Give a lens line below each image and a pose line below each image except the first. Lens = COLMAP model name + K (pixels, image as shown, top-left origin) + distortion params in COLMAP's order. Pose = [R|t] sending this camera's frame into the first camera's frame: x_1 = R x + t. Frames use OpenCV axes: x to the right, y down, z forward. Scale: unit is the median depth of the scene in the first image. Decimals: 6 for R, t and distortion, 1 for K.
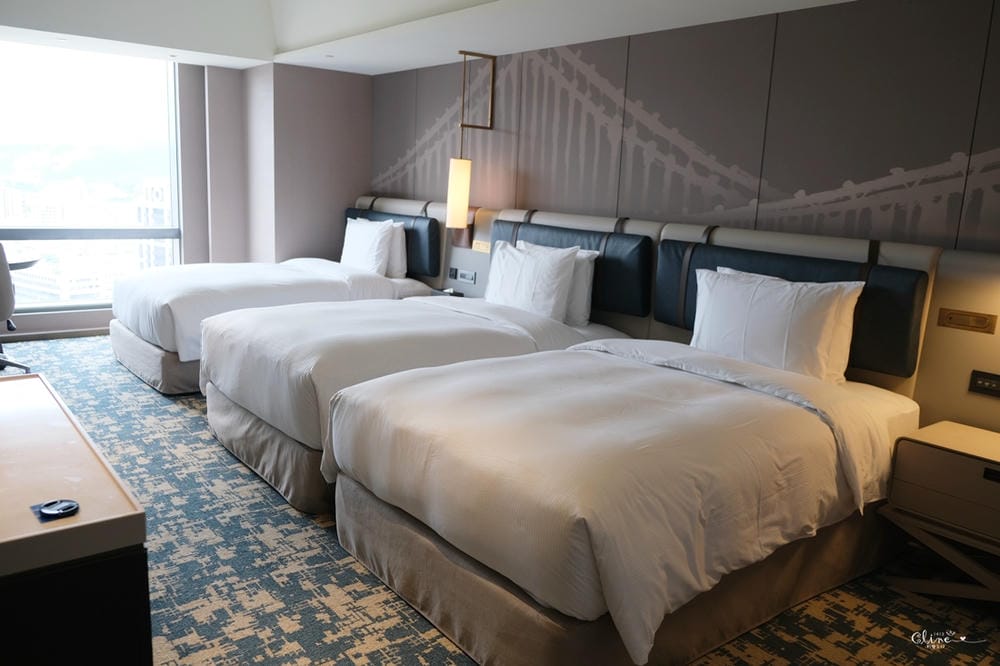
lens RADIAL K [[780.3, 0, 501.8], [0, 780.3, 335.2], [0, 0, 1]] dist [-0.010796, 0.001155]
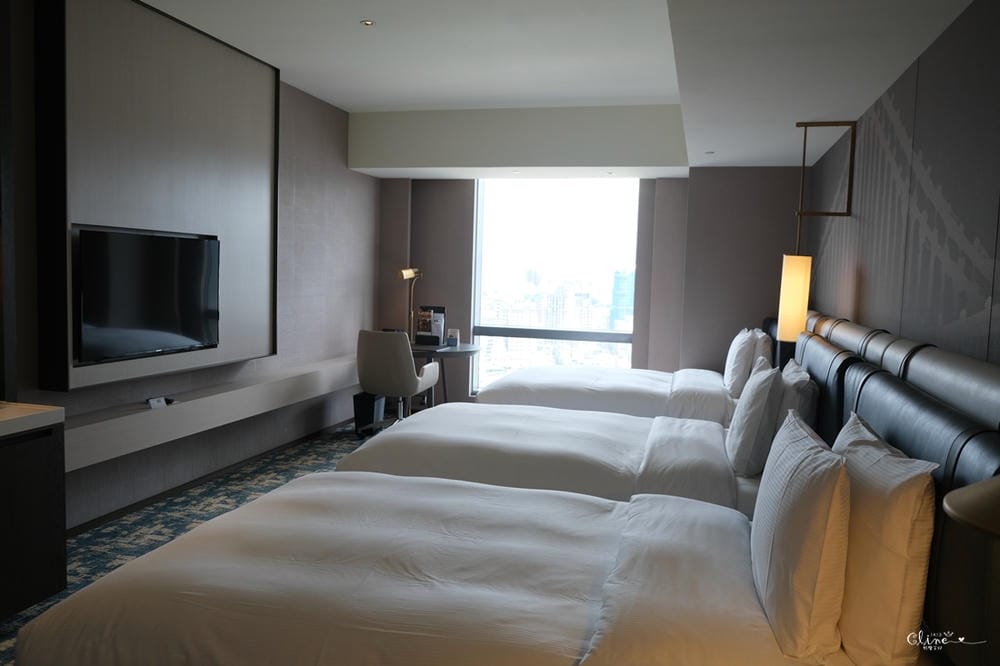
lens RADIAL K [[780.3, 0, 501.8], [0, 780.3, 335.2], [0, 0, 1]] dist [-0.010796, 0.001155]
pose [[0.604234, 0.038063, -0.795897, 0.404811], [-0.158220, 0.984700, -0.073025, -0.041779], [0.780940, 0.170051, 0.601011, 0.310710]]
